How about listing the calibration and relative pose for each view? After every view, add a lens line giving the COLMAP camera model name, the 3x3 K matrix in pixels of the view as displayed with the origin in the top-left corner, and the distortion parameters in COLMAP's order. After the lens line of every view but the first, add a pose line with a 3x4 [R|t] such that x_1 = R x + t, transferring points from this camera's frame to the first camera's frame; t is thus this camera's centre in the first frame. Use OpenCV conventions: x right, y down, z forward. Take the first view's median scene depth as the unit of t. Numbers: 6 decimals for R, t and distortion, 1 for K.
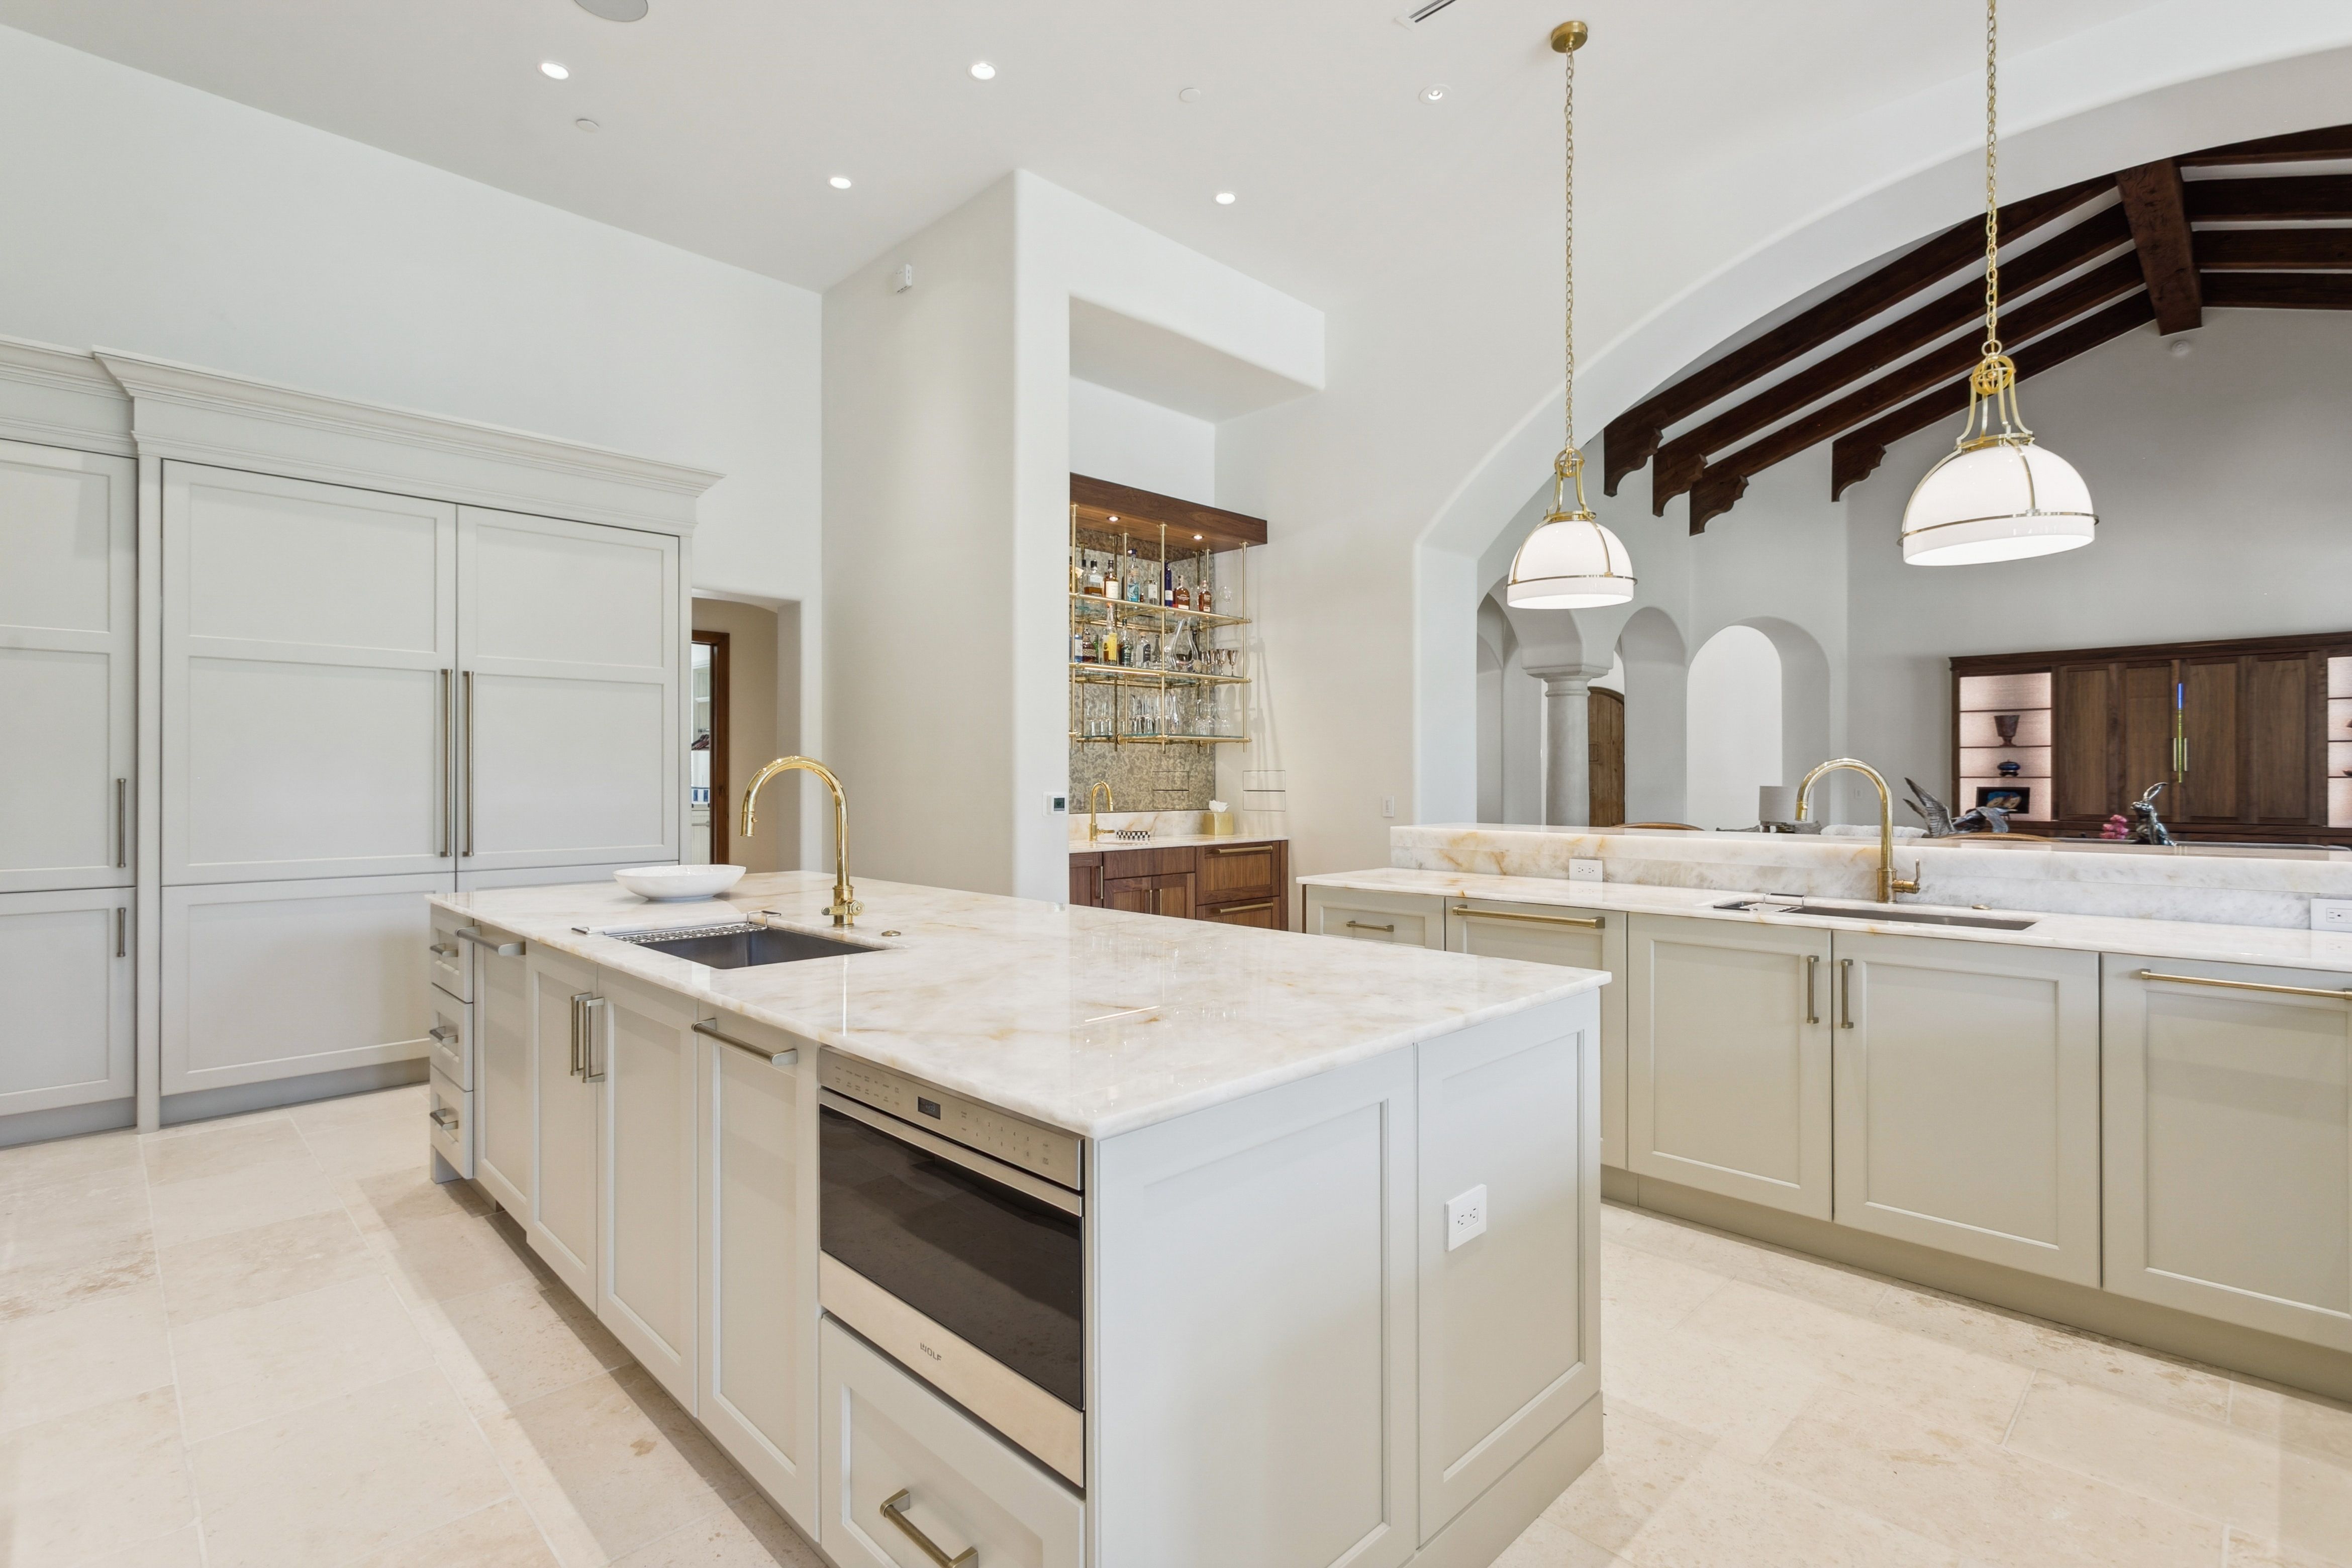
lens RADIAL K [[1105.6, 0, 1176.5], [0, 1105.6, 777.0], [0, 0, 1]] dist [0.000634, 0.000324]
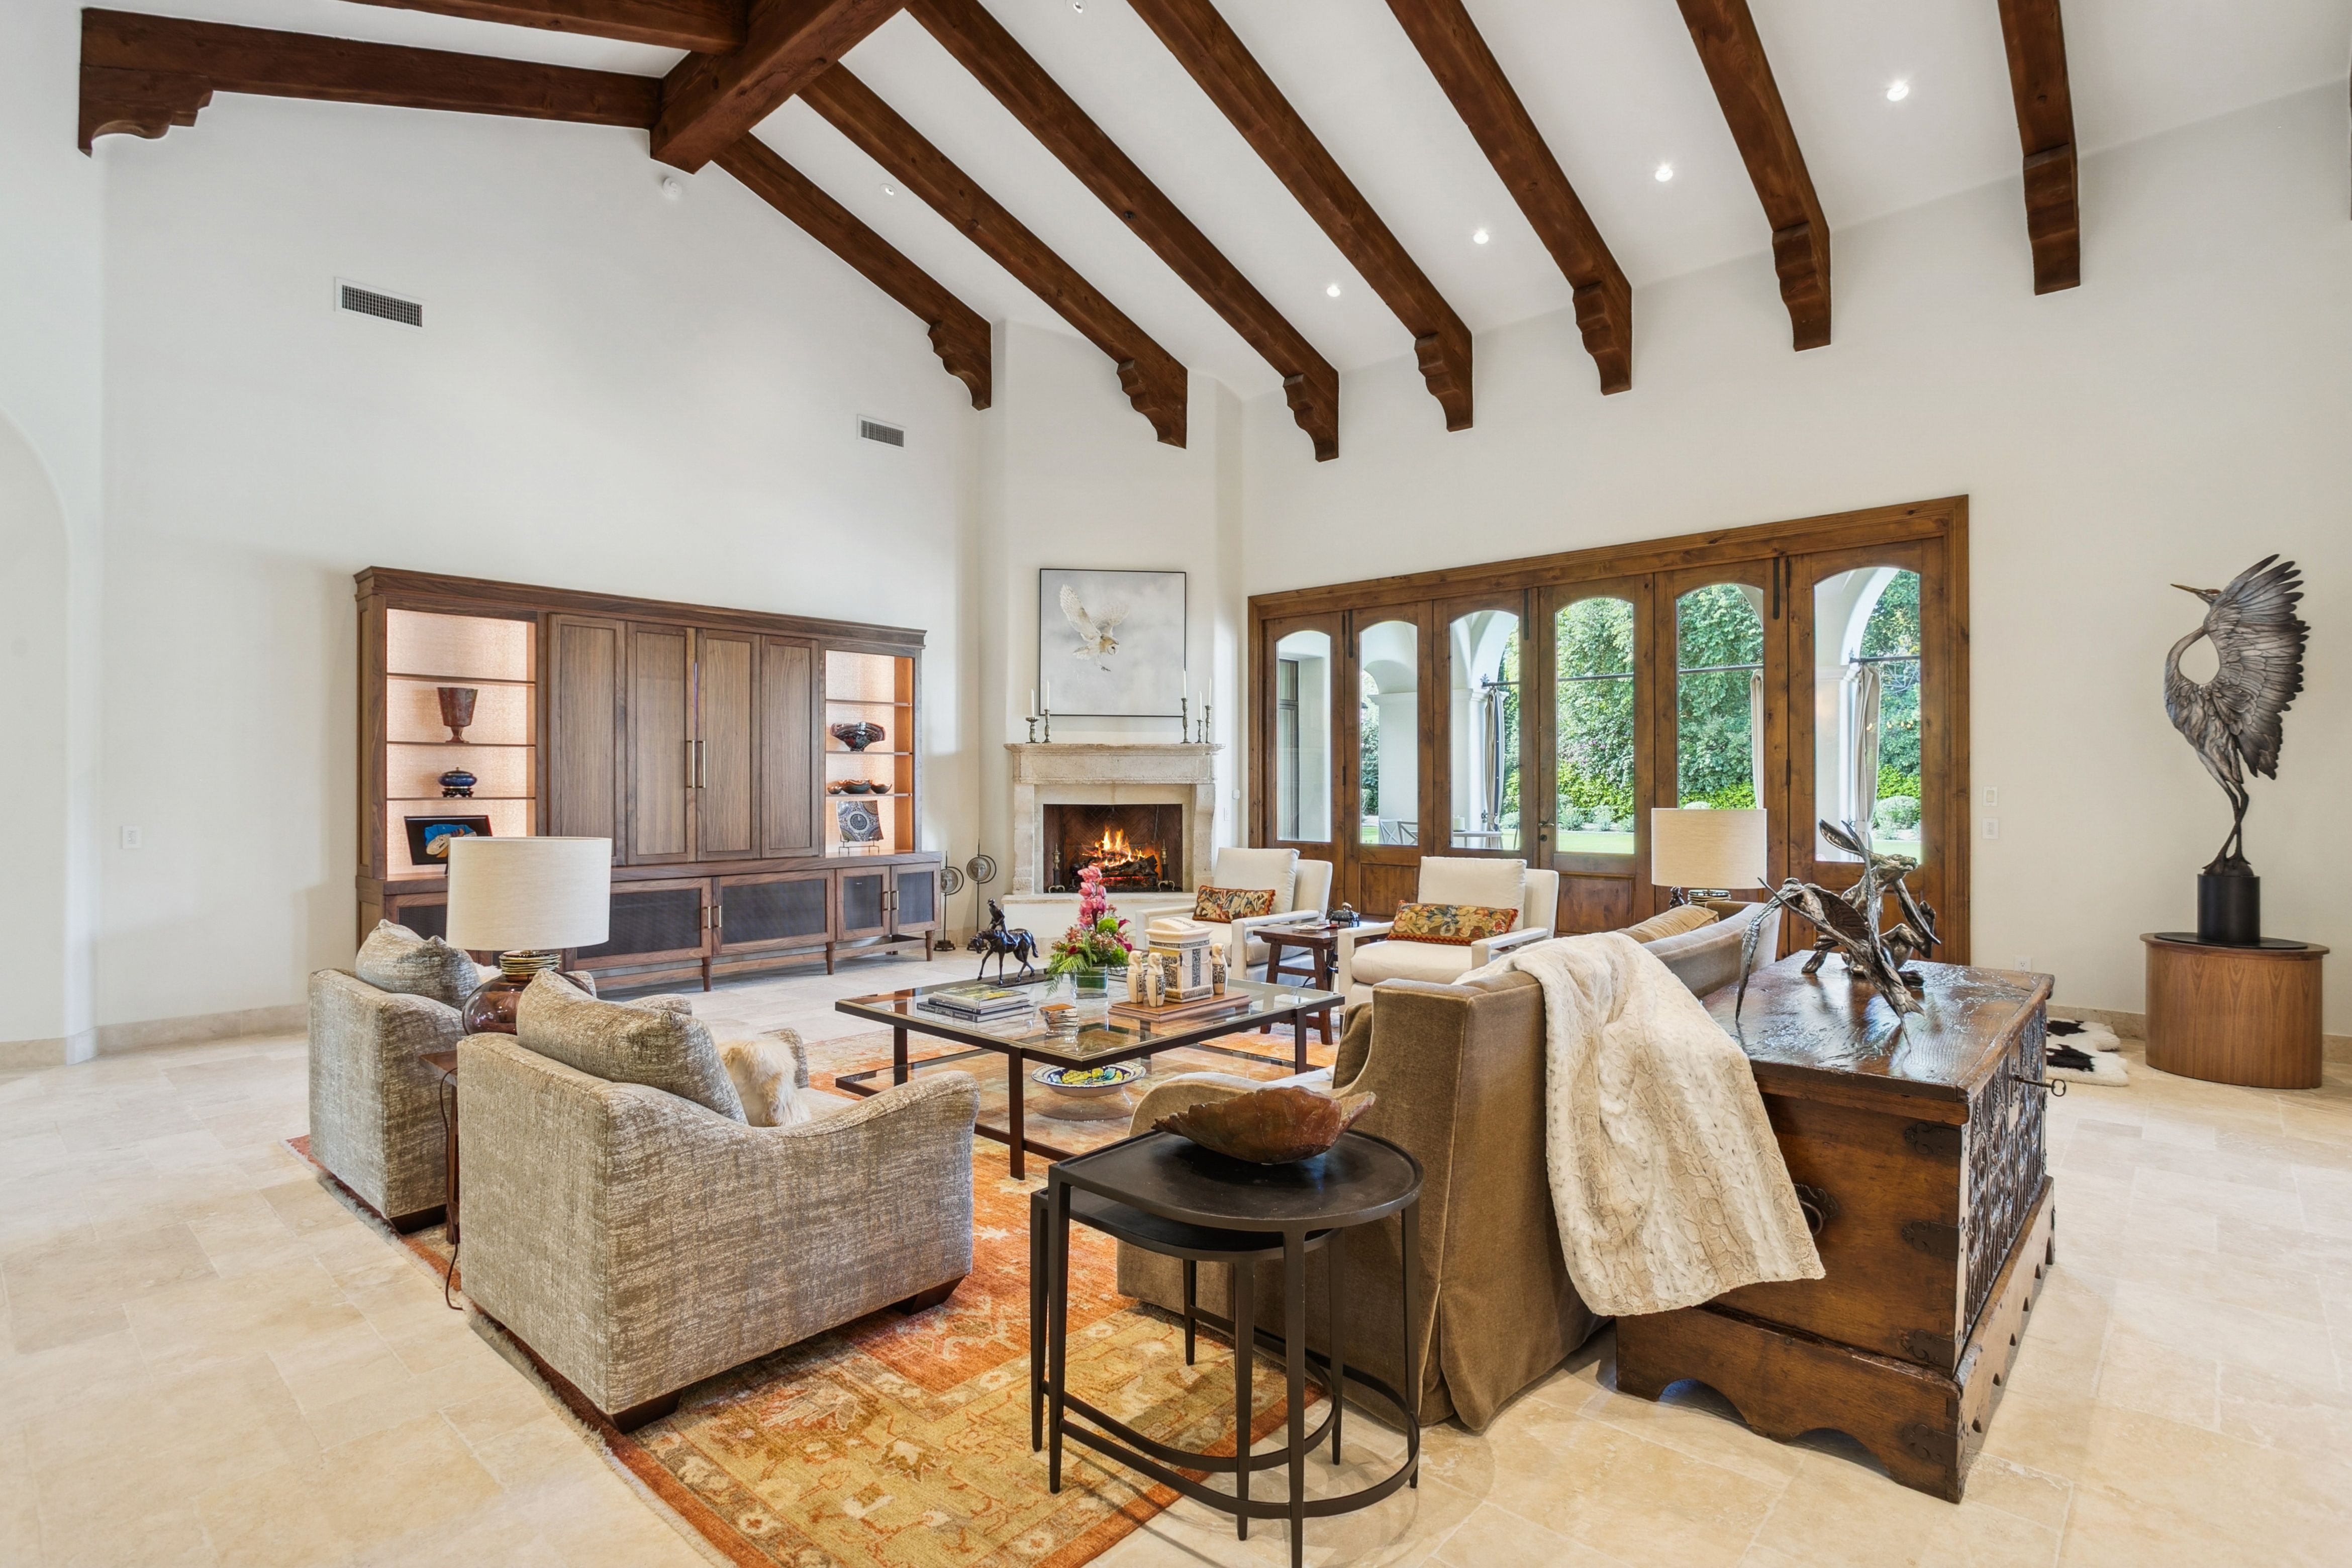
lens RADIAL K [[1150.7, 0, 1176.0], [0, 1150.7, 784.0], [0, 0, 1]] dist [-0.008332, 0.000355]
pose [[-0.052447, 0.000892, 0.998623, 0.243968], [0.000909, 0.999999, -0.000846, -0.010190], [-0.998623, 0.000864, -0.052448, 1.085482]]
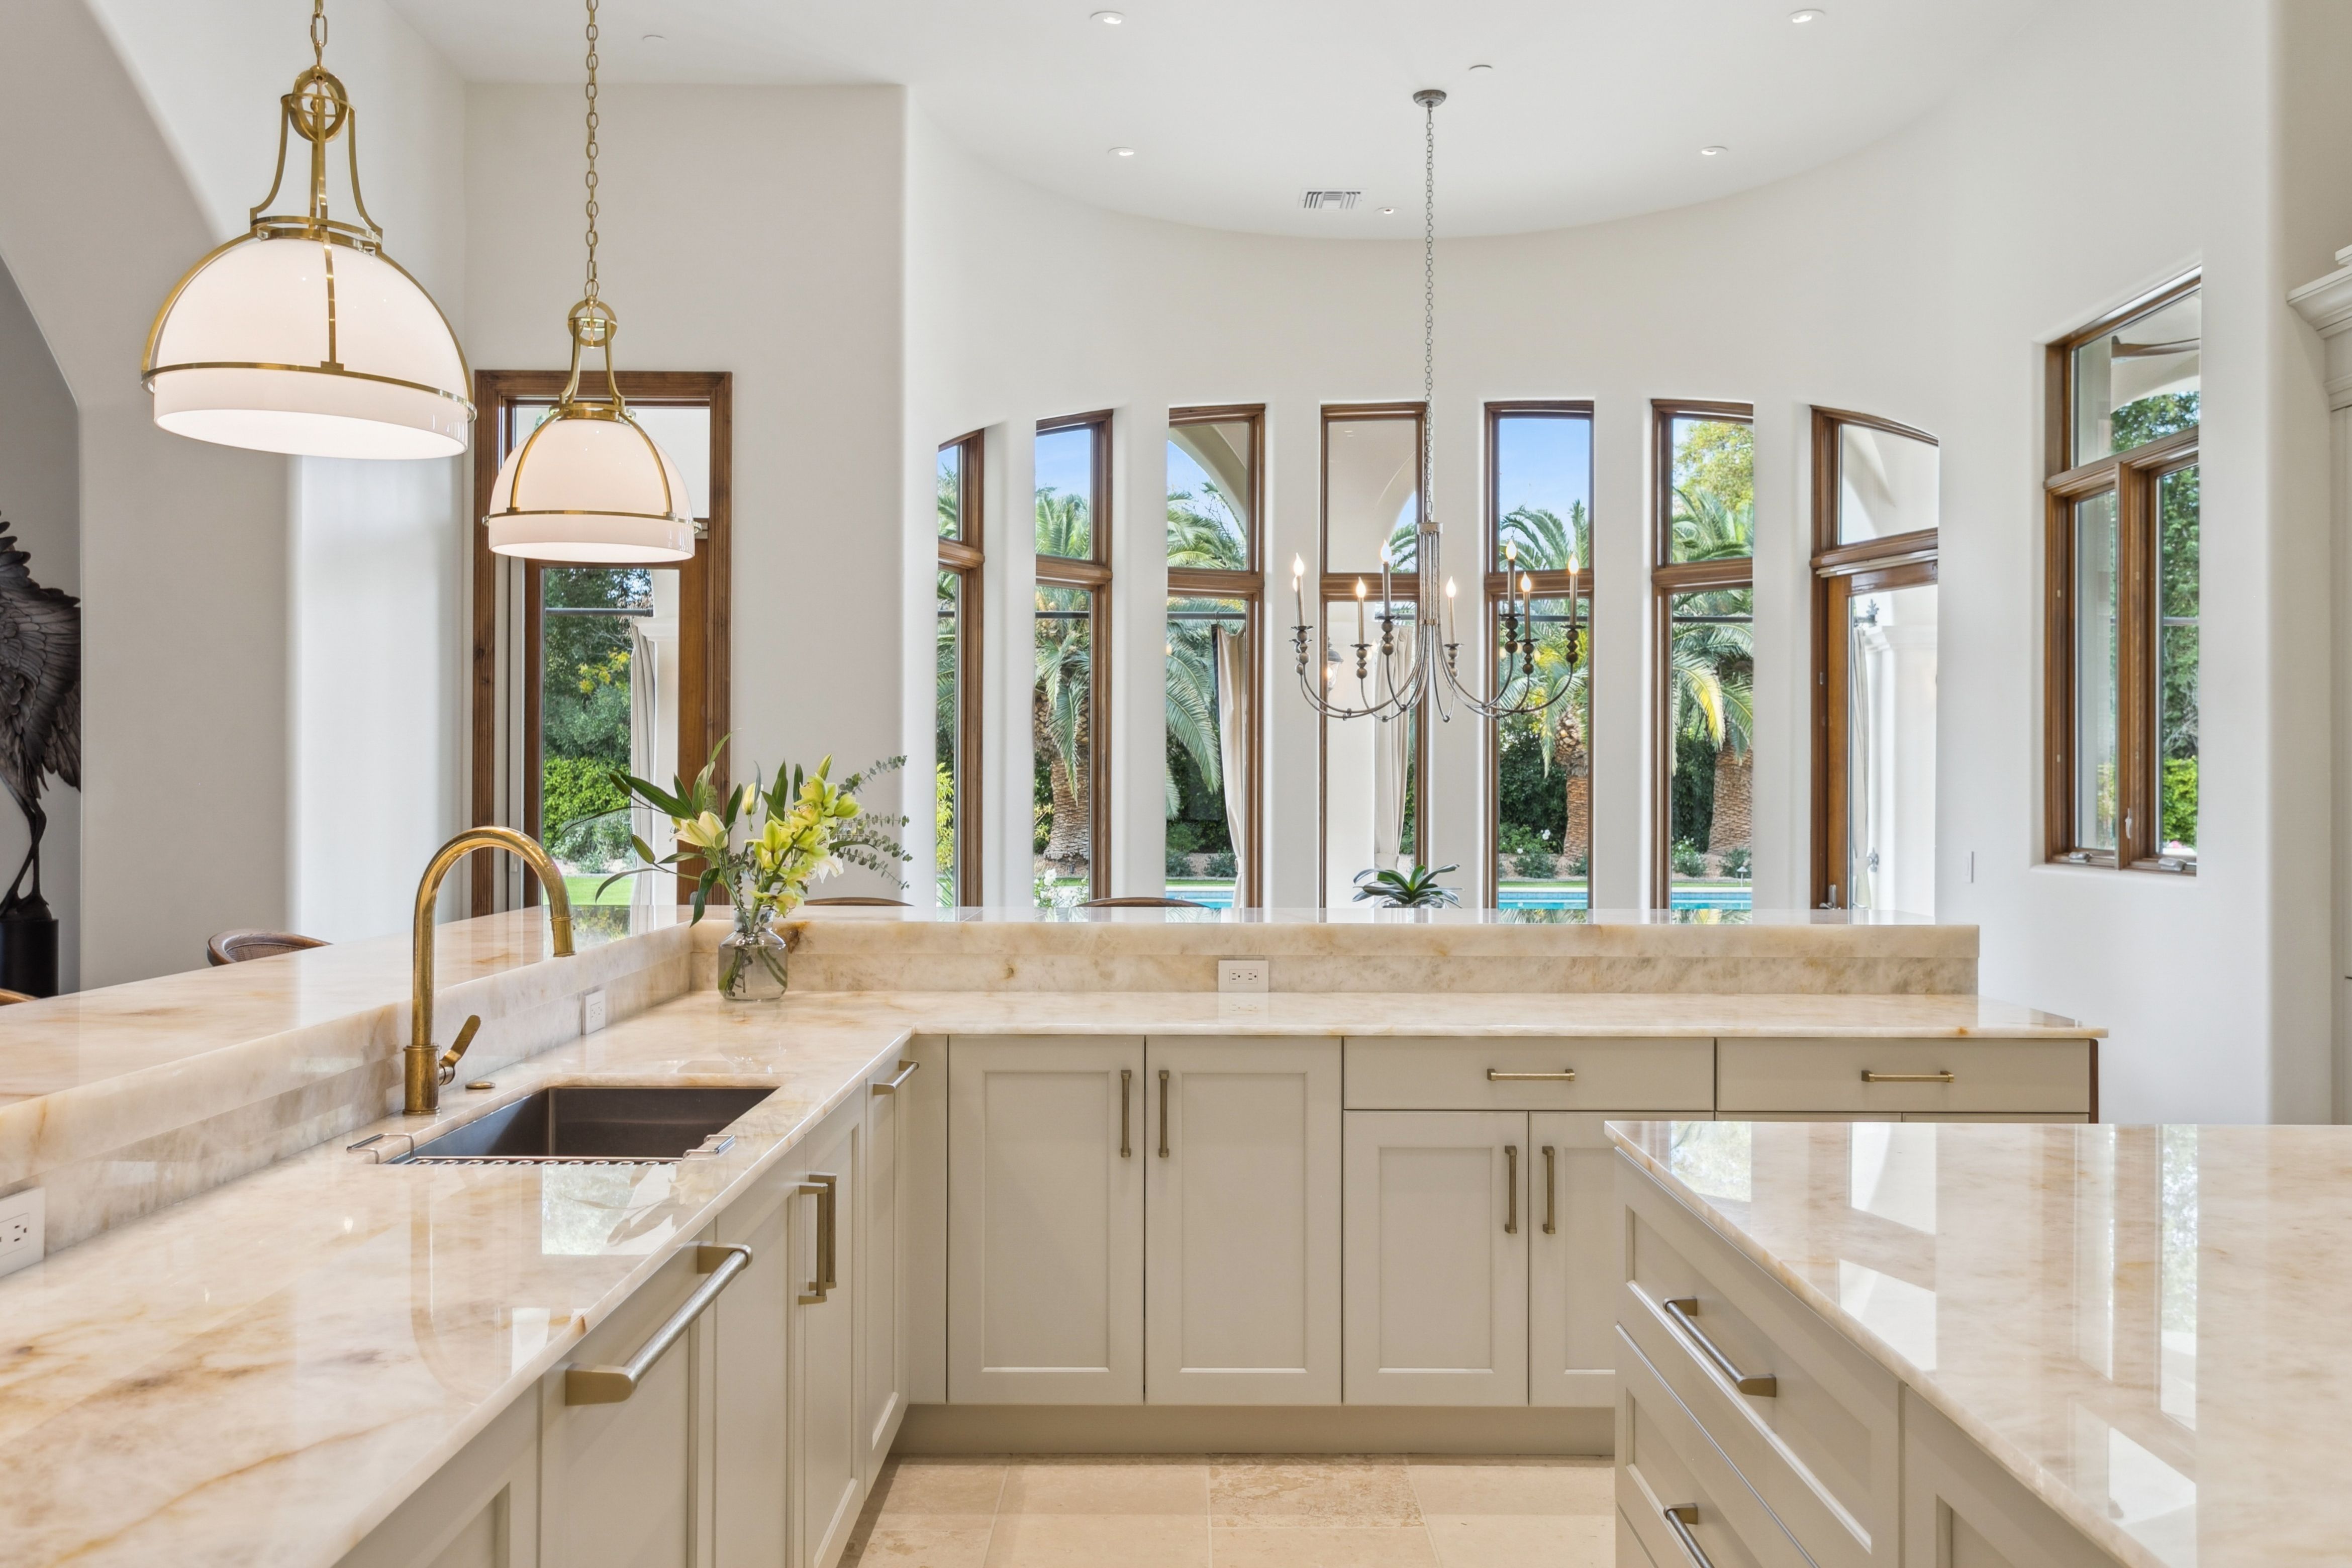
lens RADIAL K [[1873.8, 0, 1176.0], [0, 1873.8, 784.0], [0, 0, 1]] dist [0.025088, -0.001324]
pose [[-0.709875, 0.002463, 0.704324, -0.091244], [-0.002144, 0.999982, -0.005658, -0.014492], [-0.704325, -0.005526, -0.709856, 0.615666]]
